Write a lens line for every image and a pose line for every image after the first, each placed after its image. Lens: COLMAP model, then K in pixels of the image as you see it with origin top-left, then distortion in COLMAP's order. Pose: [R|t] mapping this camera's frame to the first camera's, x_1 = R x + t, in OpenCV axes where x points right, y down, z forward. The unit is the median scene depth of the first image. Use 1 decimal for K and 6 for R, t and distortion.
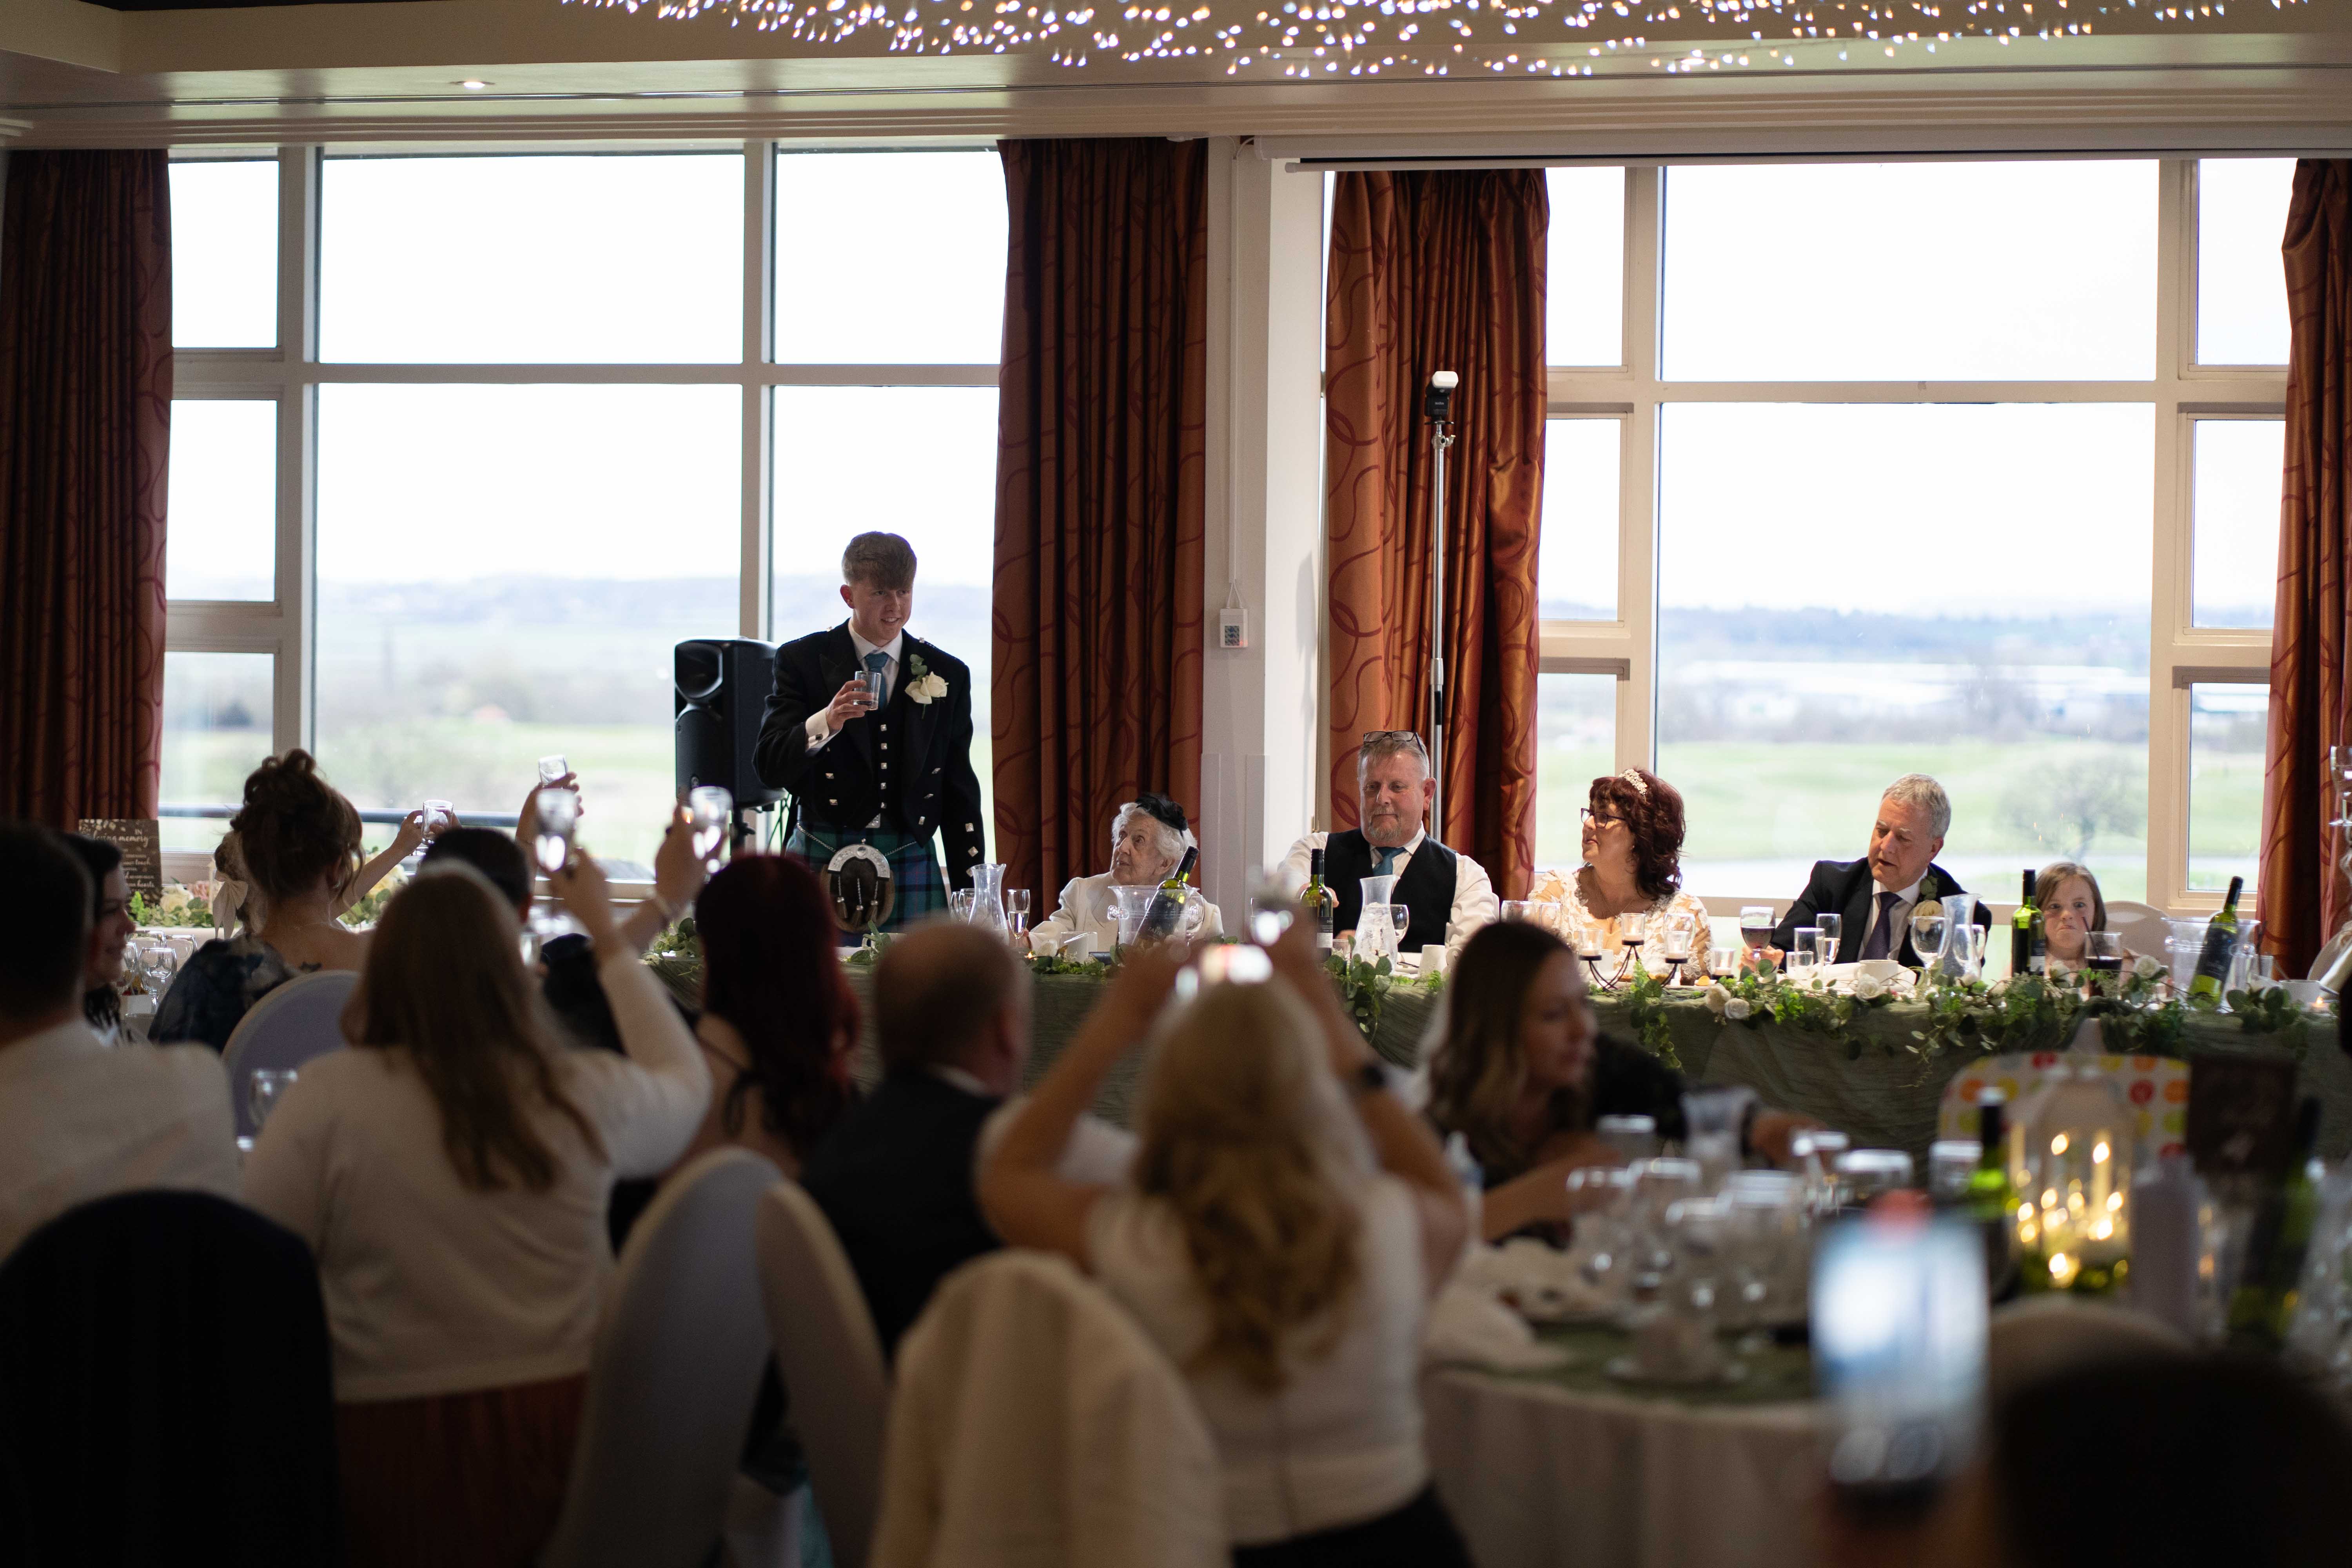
lens RADIAL K [[5586.8, 0, 1176.7], [0, 5586.8, 786.7], [0, 0, 1]] dist [0.140285, -2.632878]
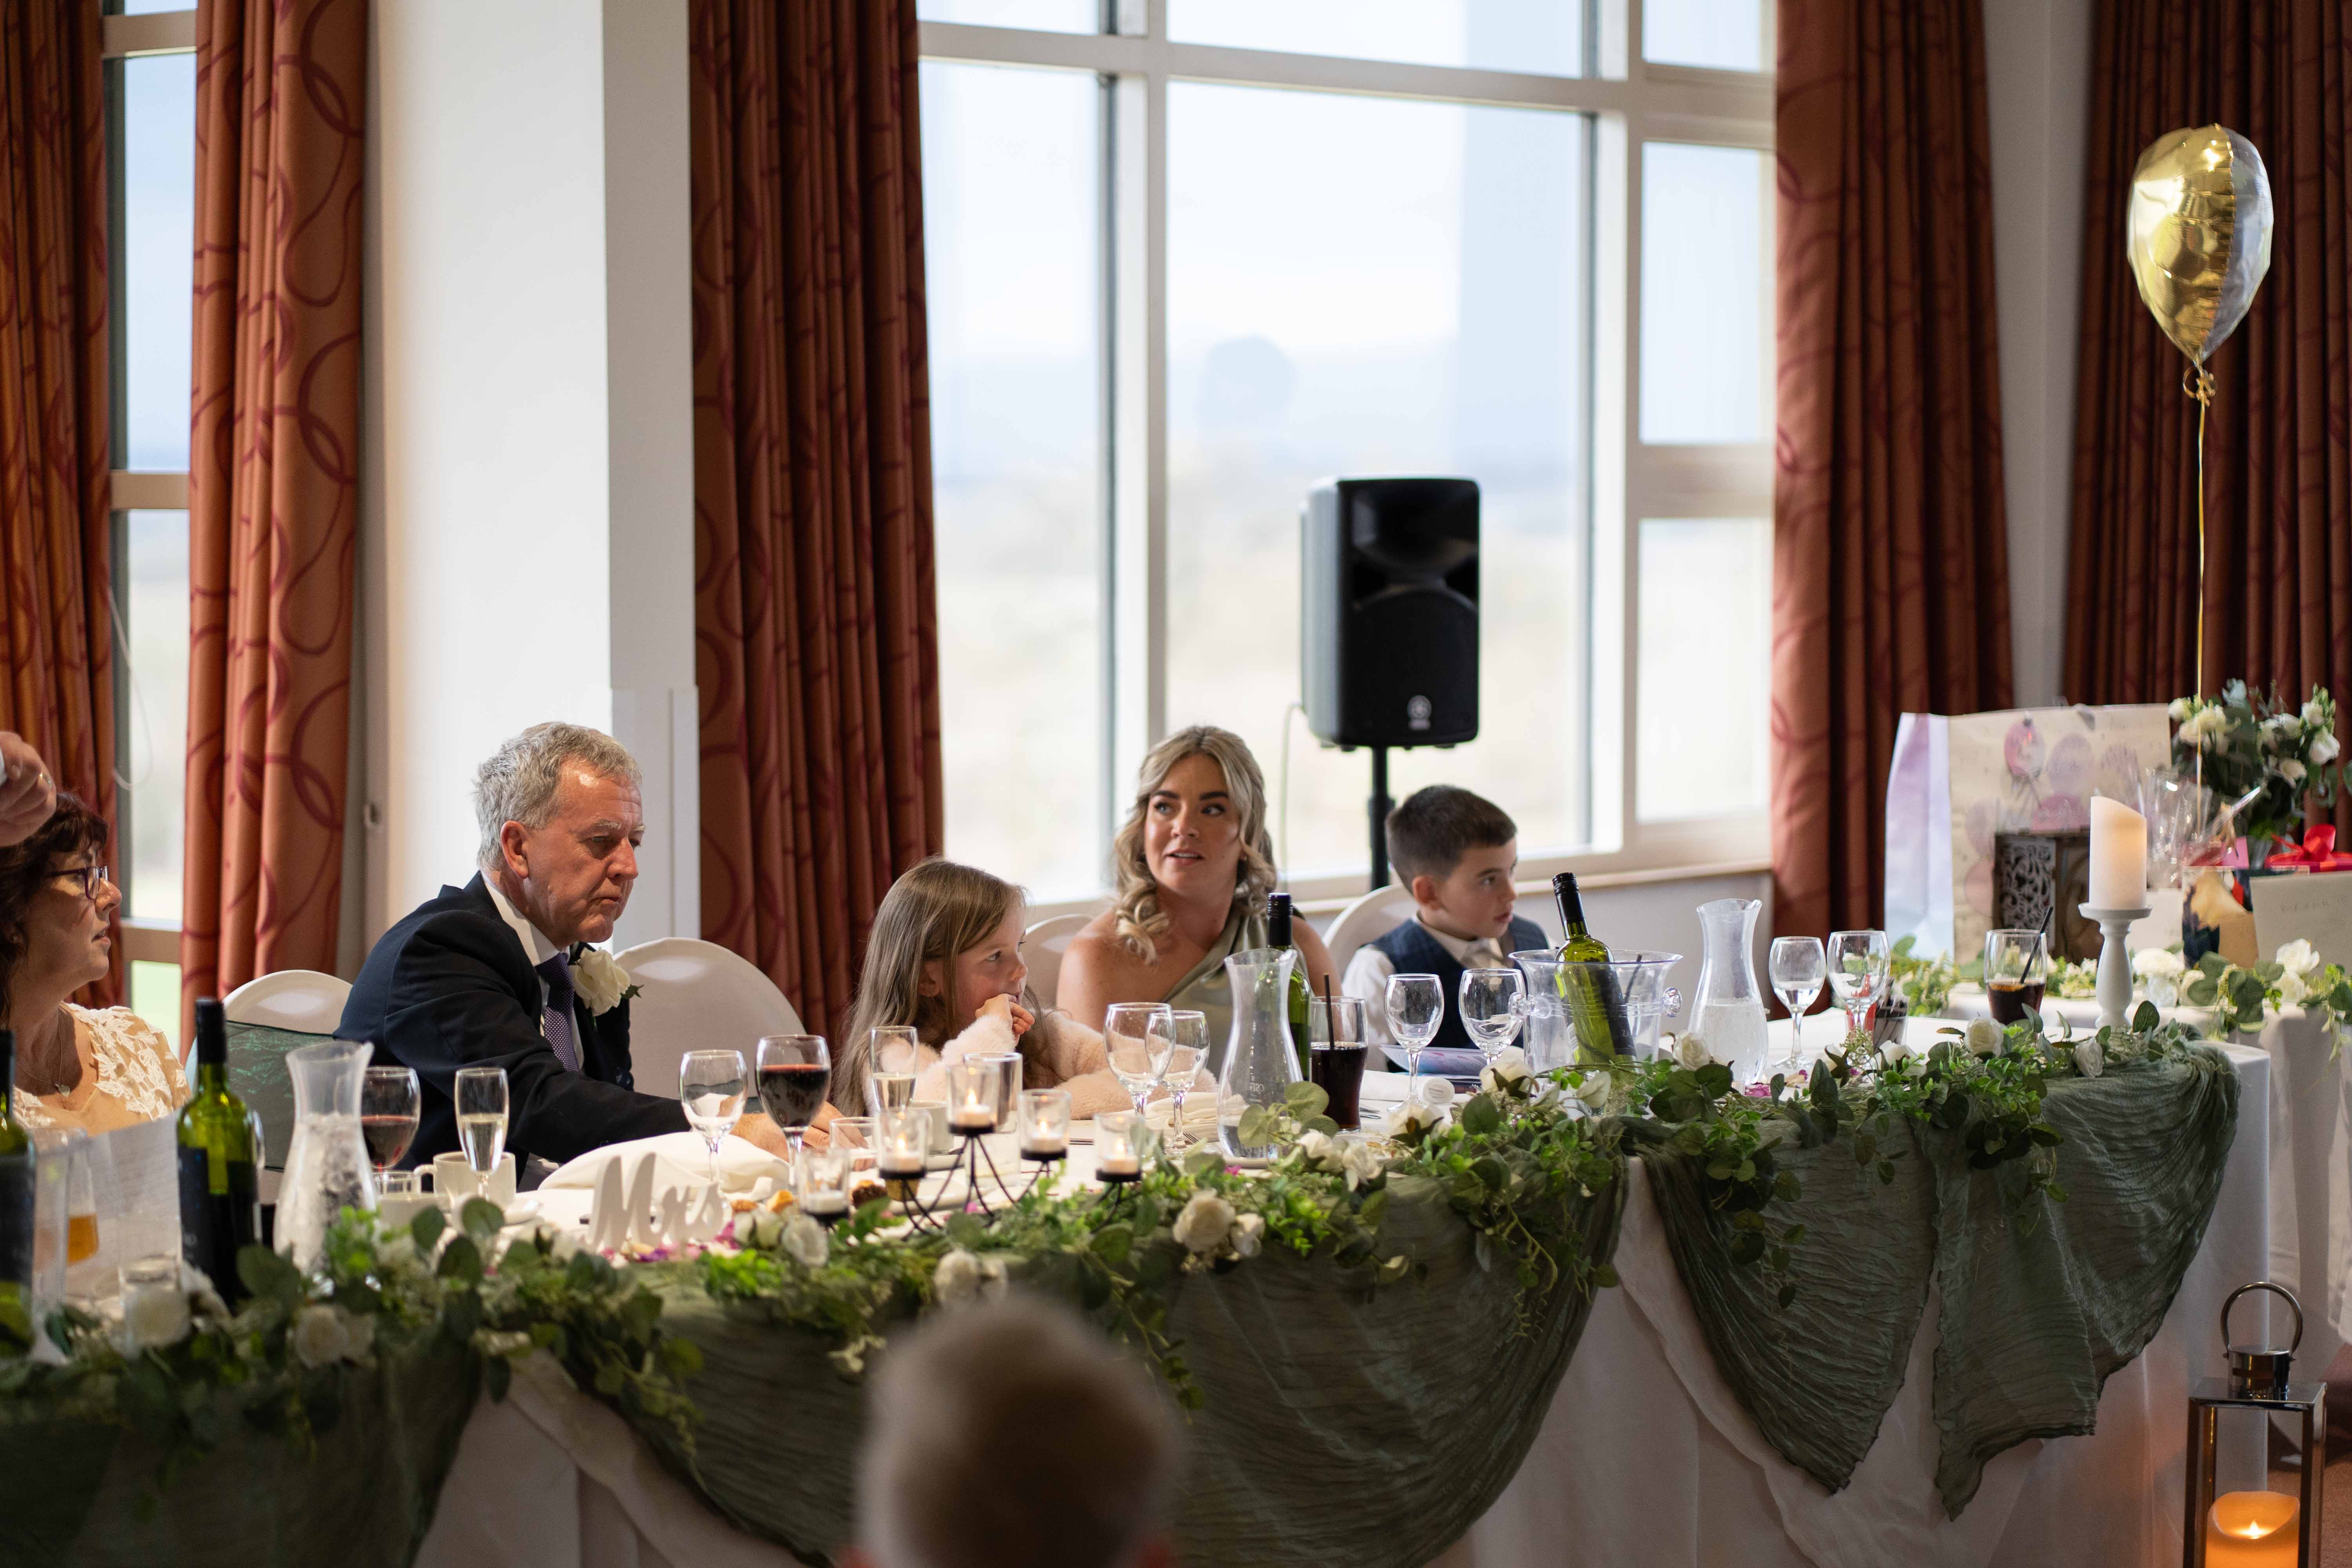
lens RADIAL K [[5552.2, 0, 1181.2], [0, 5552.2, 782.7], [0, 0, 1]] dist [0.120764, -2.636283]
pose [[0.388469, -0.069964, 0.918802, -0.274496], [0.037201, 0.997491, 0.060227, -0.022861], [-0.920711, 0.010784, 0.390097, 0.664511]]
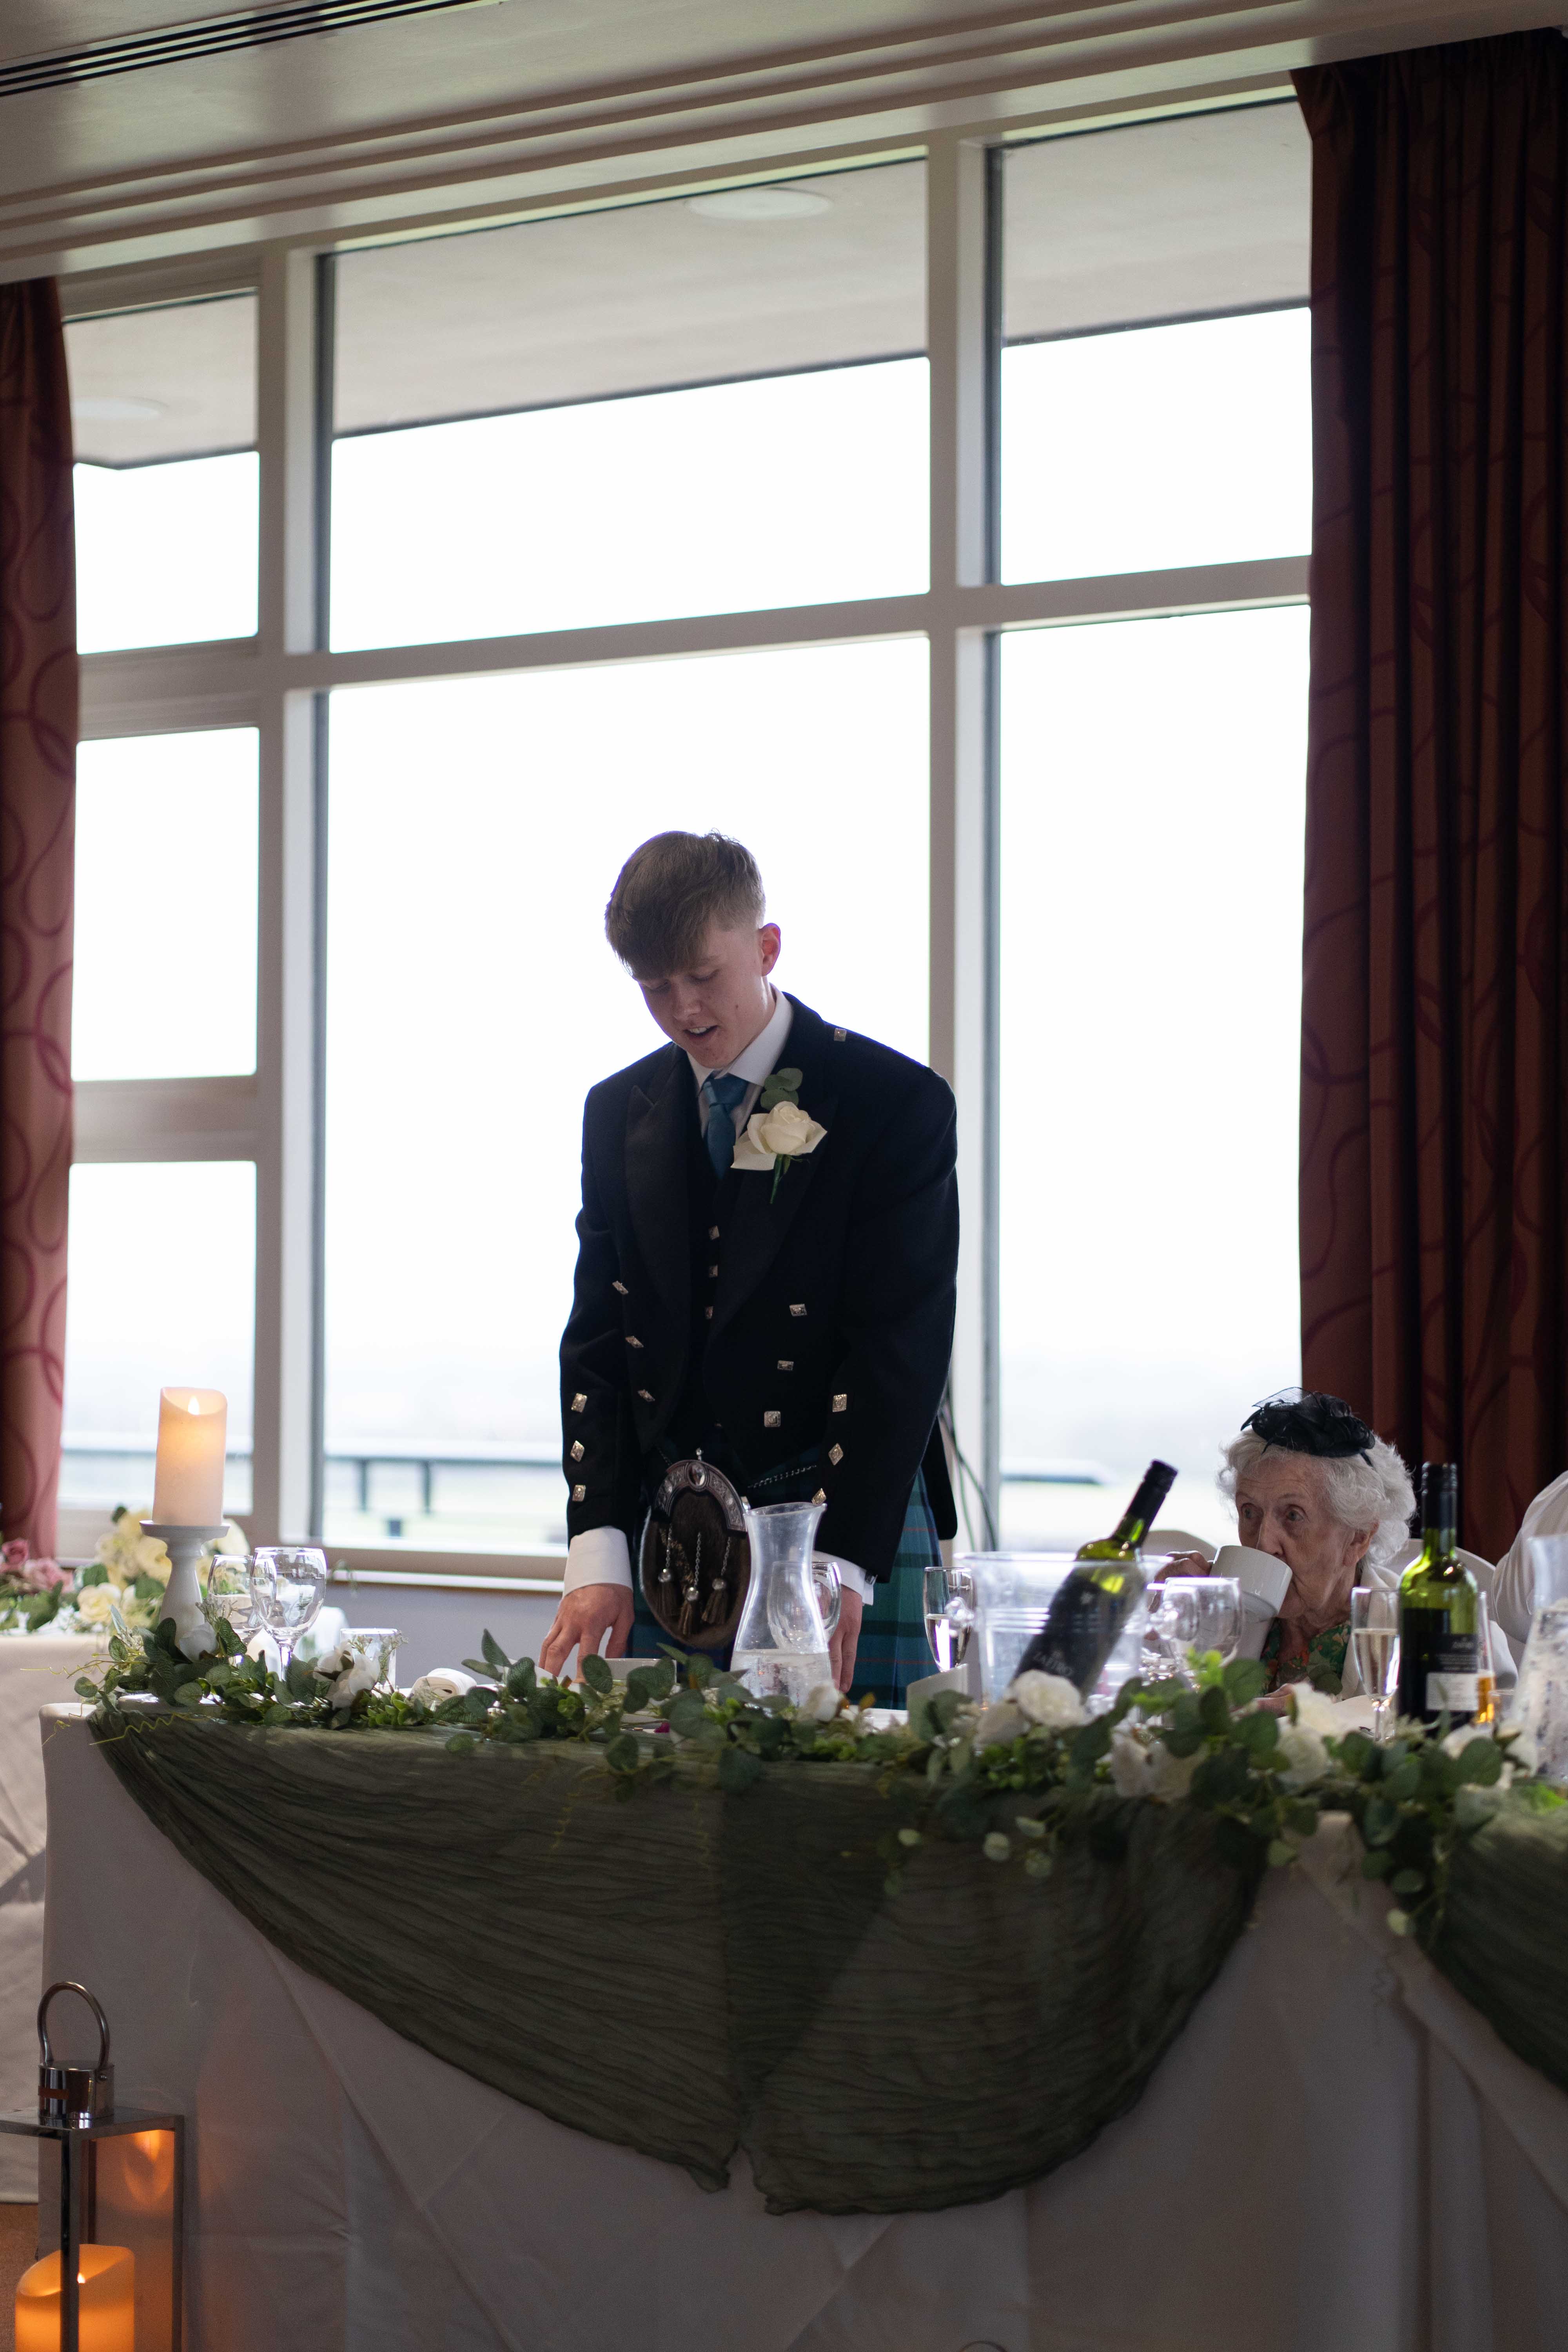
lens RADIAL K [[5580.1, 0, 774.0], [0, 5580.1, 1177.0], [0, 0, 1]] dist [0.151989, -2.833146]
pose [[0.921656, -0.018338, -0.387575, 0.118295], [-0.005380, 0.998183, -0.060022, 0.012771], [0.387971, 0.057405, 0.919882, 0.520733]]
